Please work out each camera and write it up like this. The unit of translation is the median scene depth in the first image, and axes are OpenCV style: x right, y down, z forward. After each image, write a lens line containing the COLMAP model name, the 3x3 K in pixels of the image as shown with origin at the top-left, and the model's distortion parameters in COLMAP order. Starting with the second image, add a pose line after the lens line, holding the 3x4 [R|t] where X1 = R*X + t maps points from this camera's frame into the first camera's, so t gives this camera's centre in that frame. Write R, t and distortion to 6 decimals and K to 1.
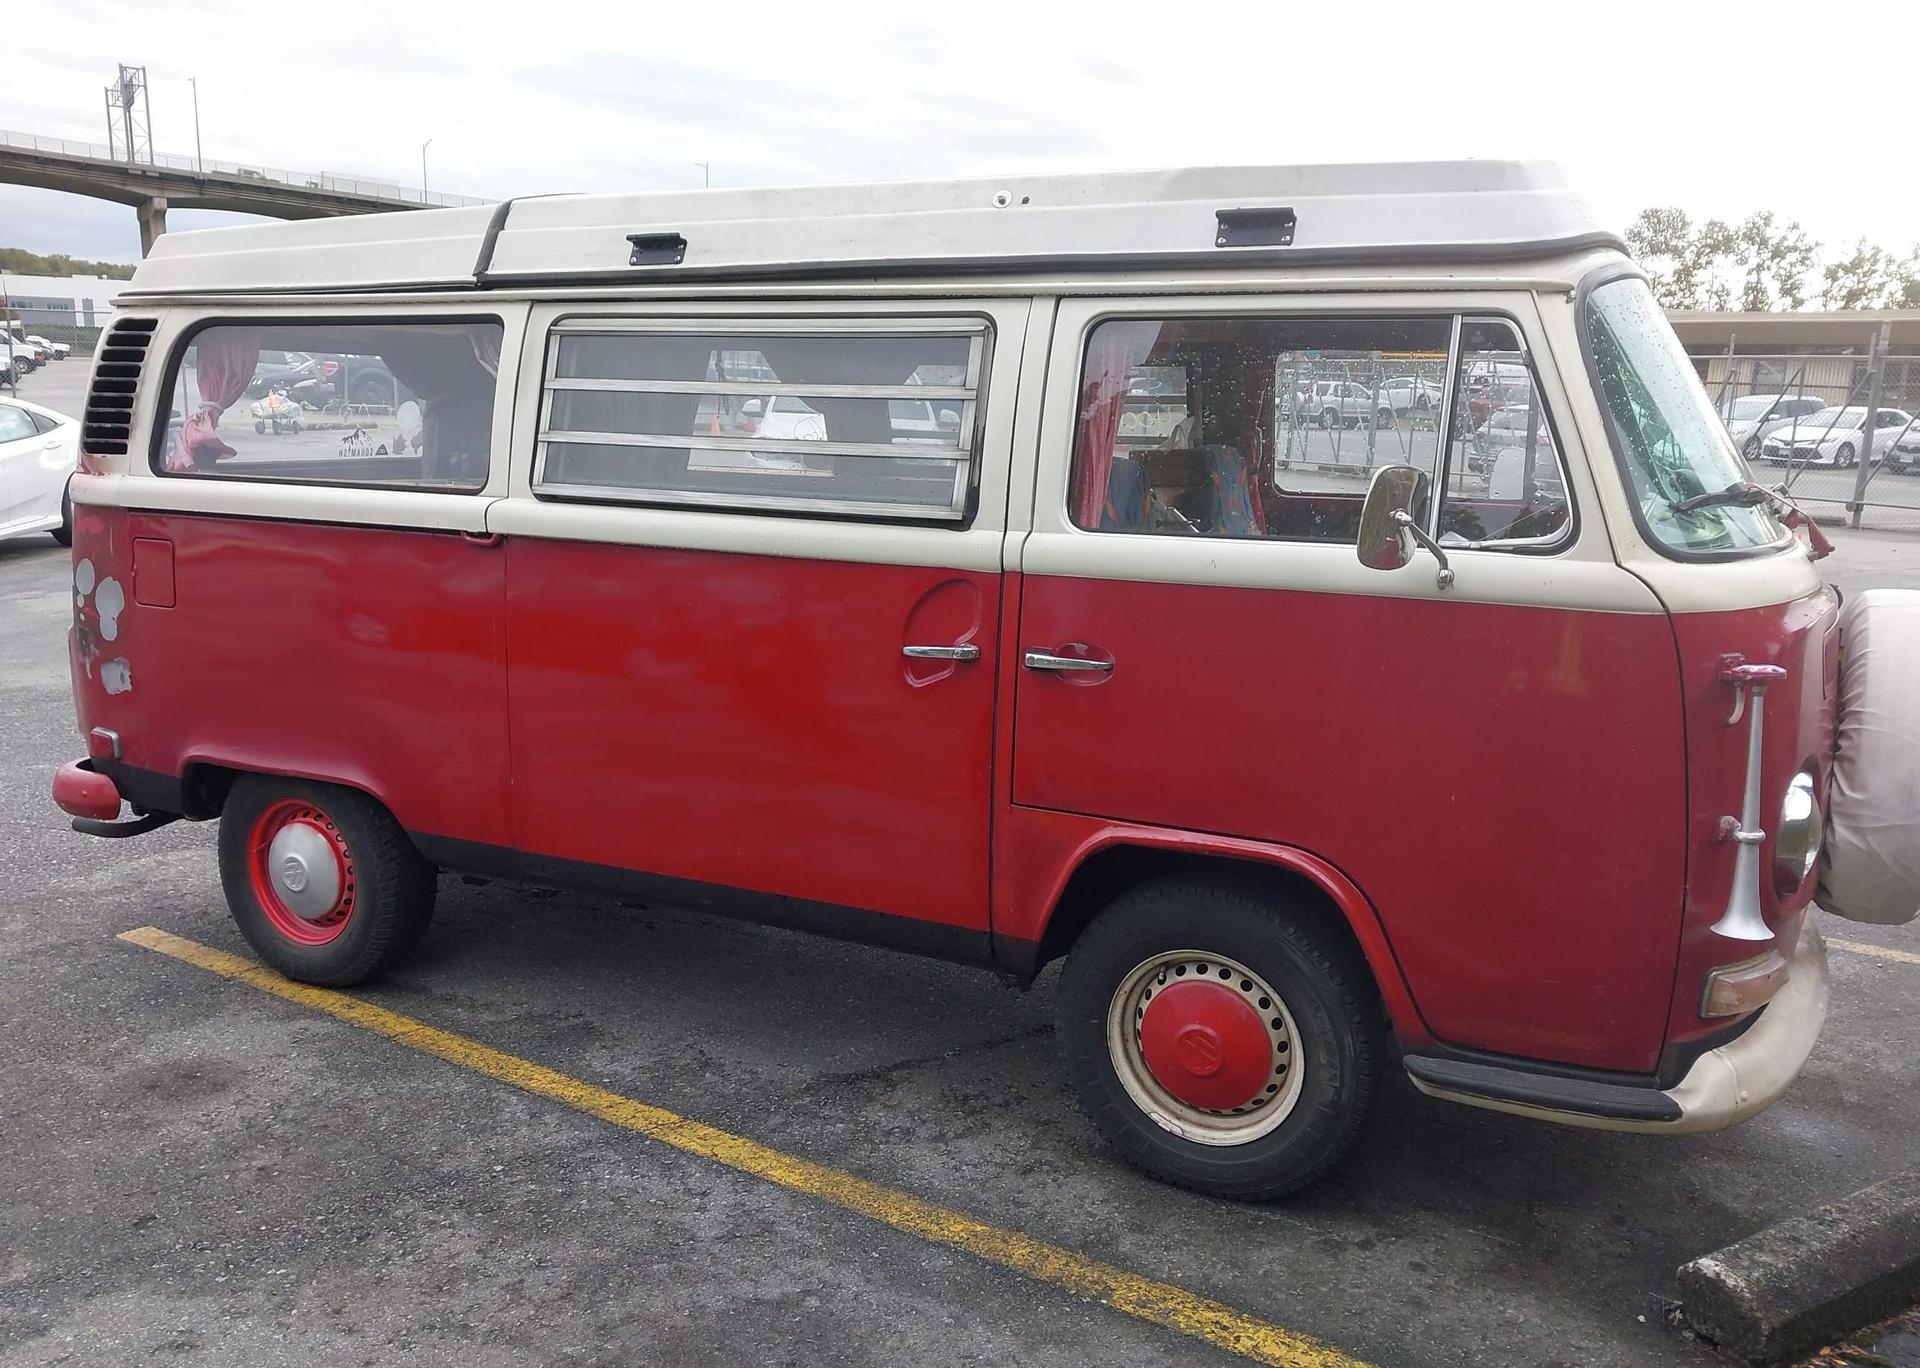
lens RADIAL K [[1540.5, 0, 961.1], [0, 1540.5, 690.6], [0, 0, 1]] dist [0.010484, -0.013178]
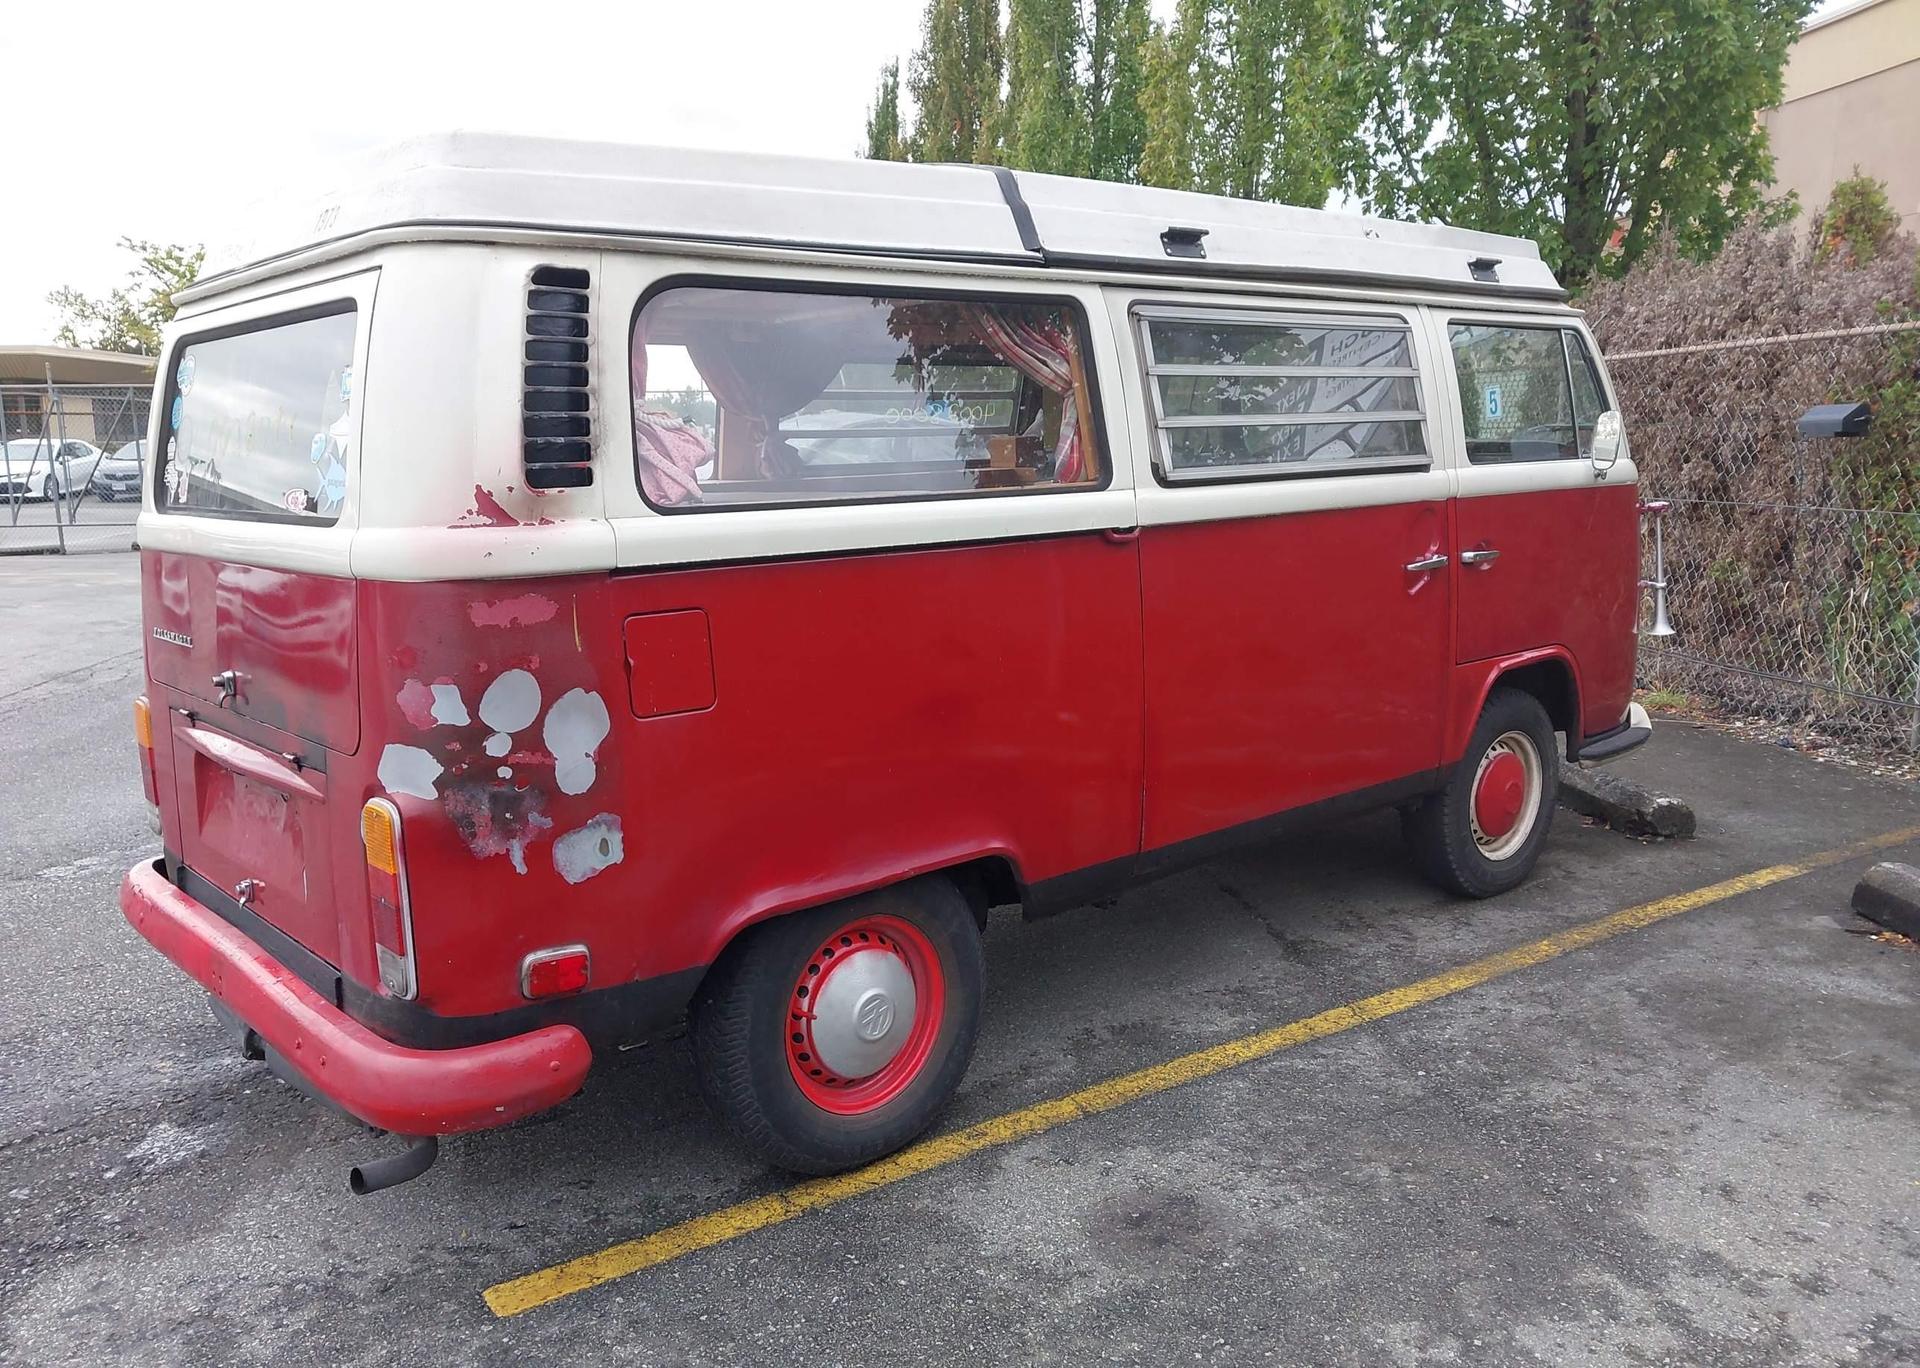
lens RADIAL K [[1551.2, 0, 967.6], [0, 1551.2, 690.5], [0, 0, 1]] dist [0.004674, -0.010952]
pose [[0.375237, -0.179089, 0.909464, -1.309127], [0.201424, 0.973467, 0.108587, -0.134838], [-0.904779, 0.142442, 0.401354, 0.766381]]
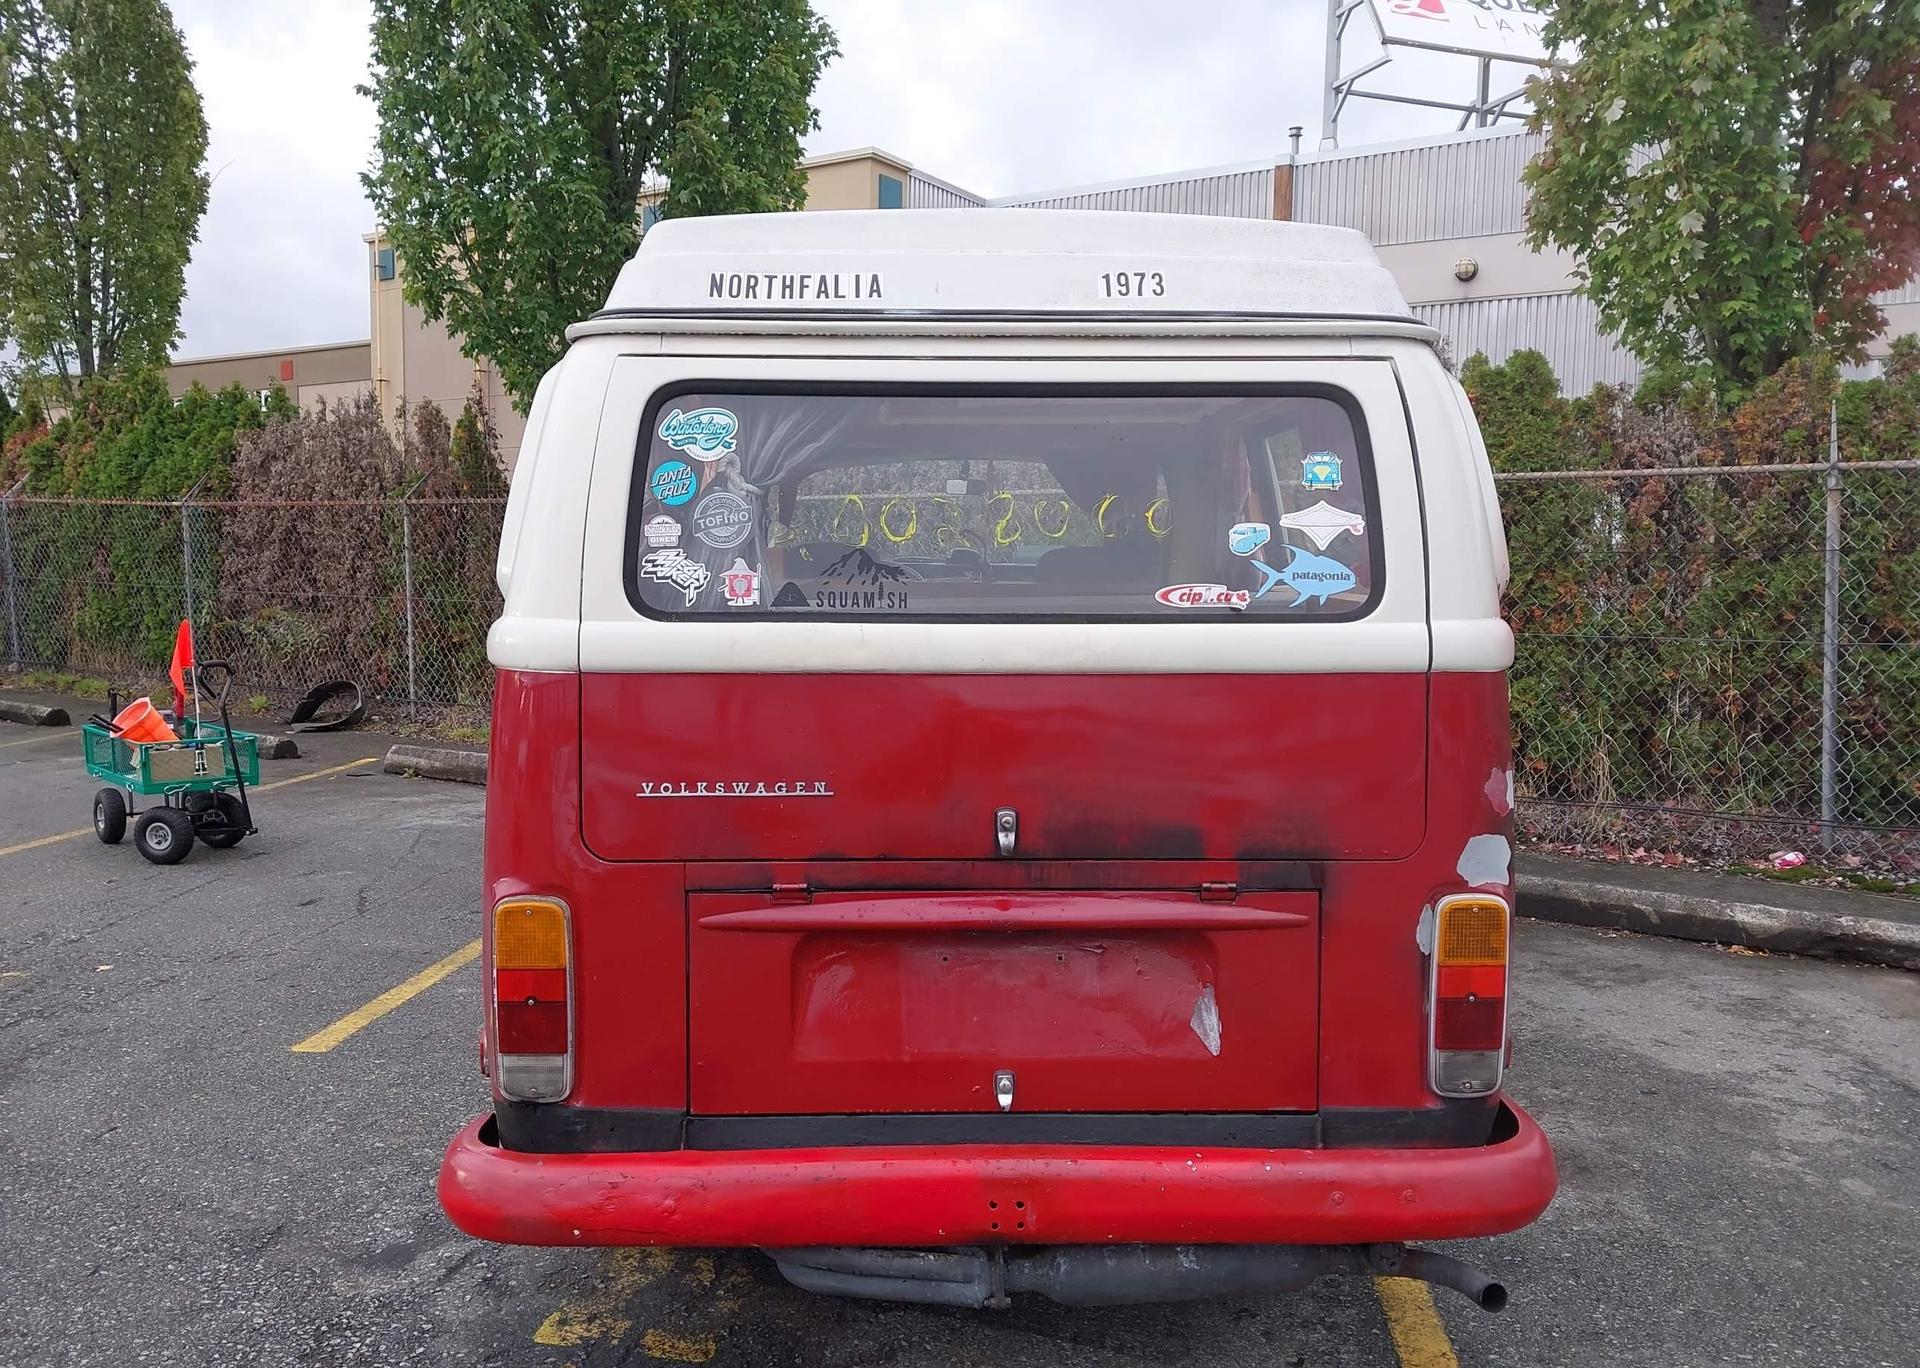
lens RADIAL K [[1548.1, 0, 957.2], [0, 1548.1, 685.9], [0, 0, 1]] dist [0.007871, -0.010117]
pose [[-0.464514, -0.096682, 0.880272, -1.270156], [0.158495, 0.968896, 0.190052, -0.332510], [-0.871267, 0.227801, -0.434742, 1.831141]]
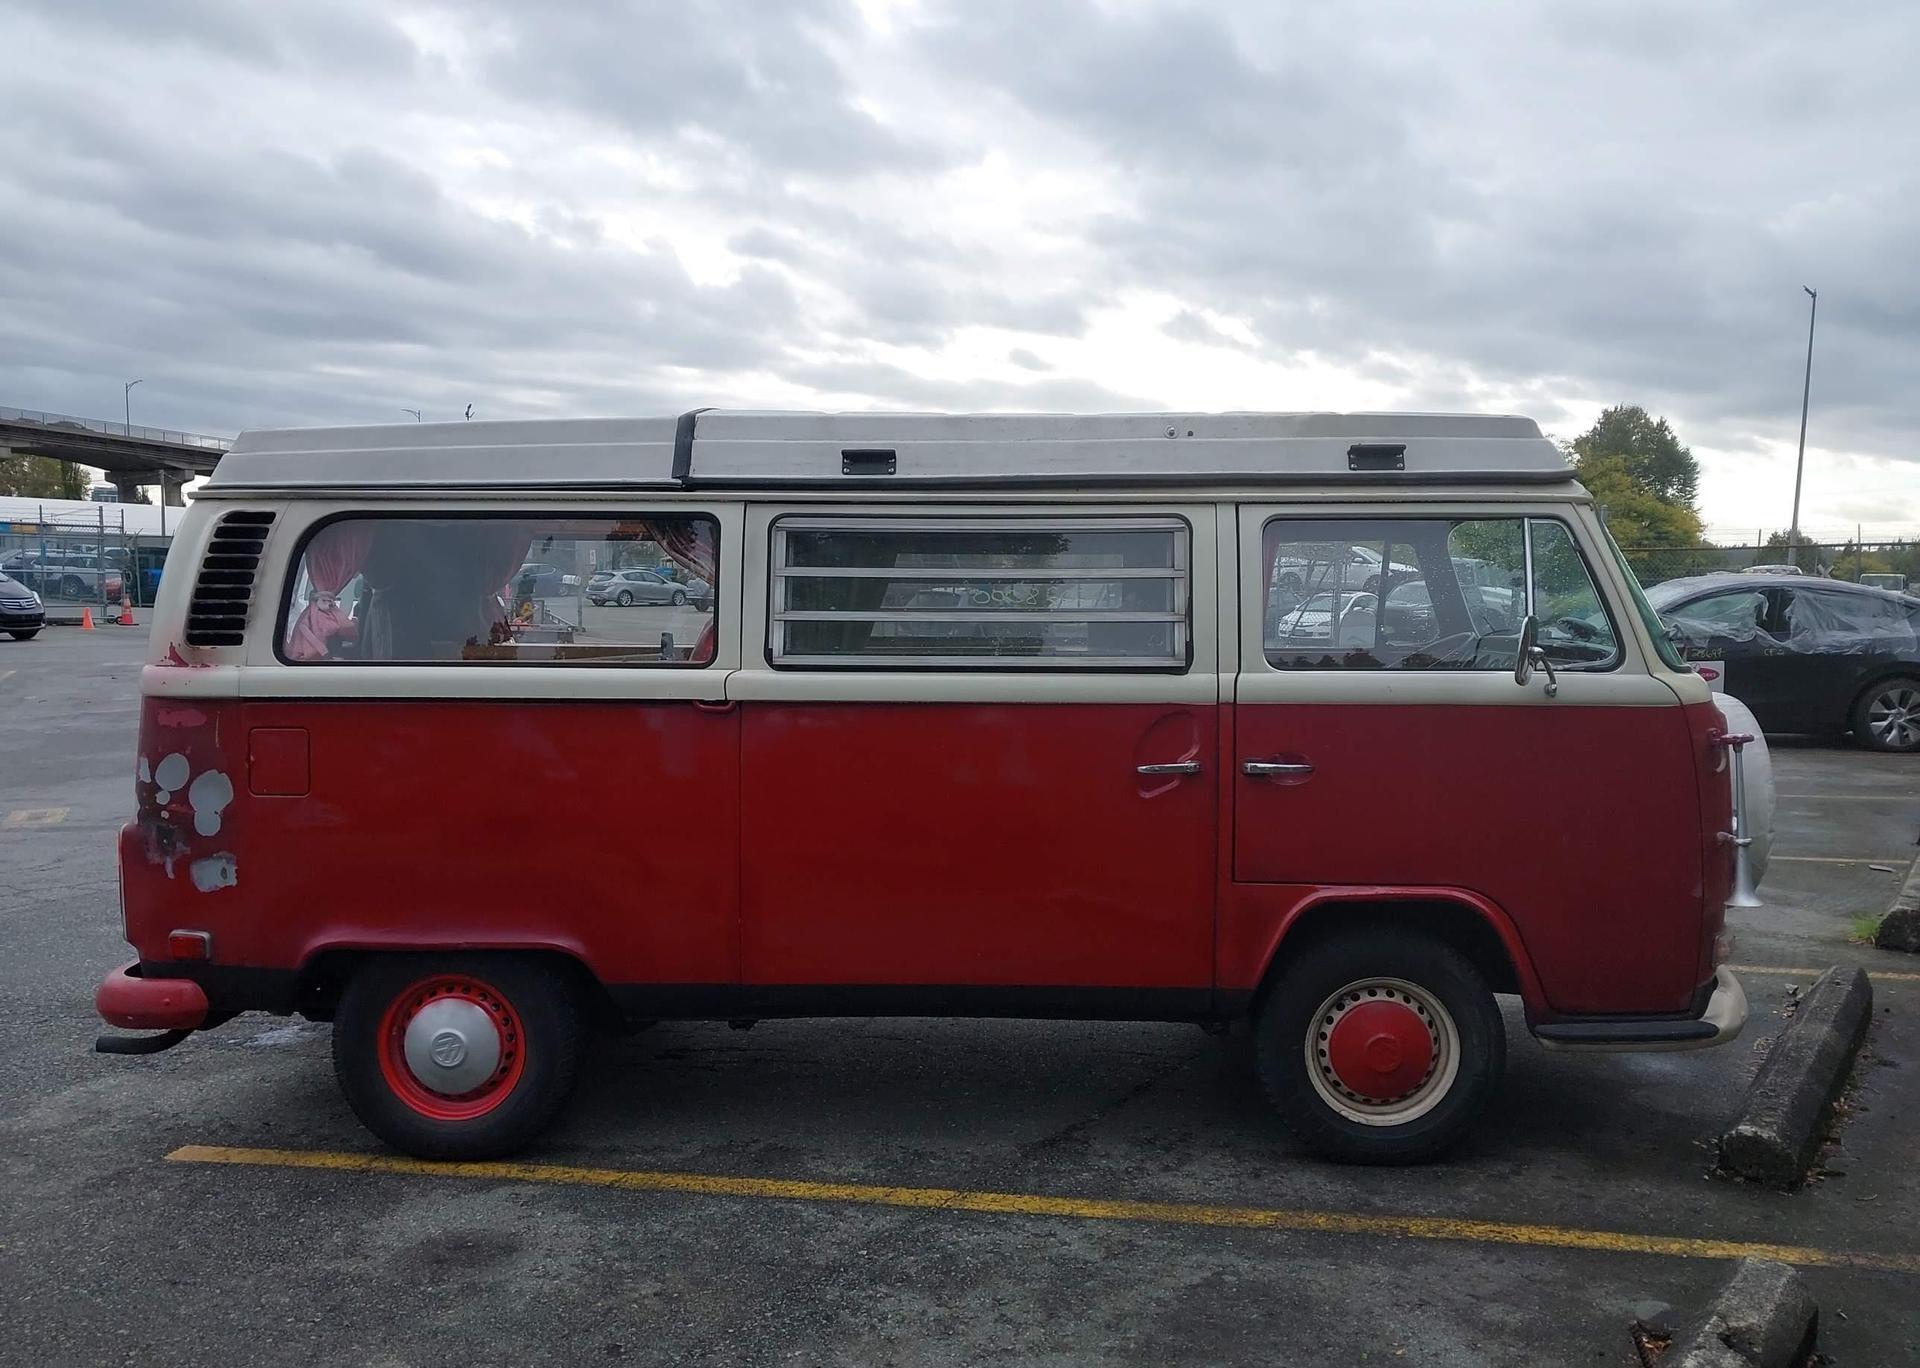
lens RADIAL K [[1498.0, 0, 960.0], [0, 1498.0, 684.0], [0, 0, 1]] dist [0.081247, -0.142684]
pose [[0.912199, -0.036848, 0.408088, -0.635277], [0.089396, 0.989853, -0.110450, 0.025747], [-0.399877, 0.137234, 0.906237, -0.080443]]
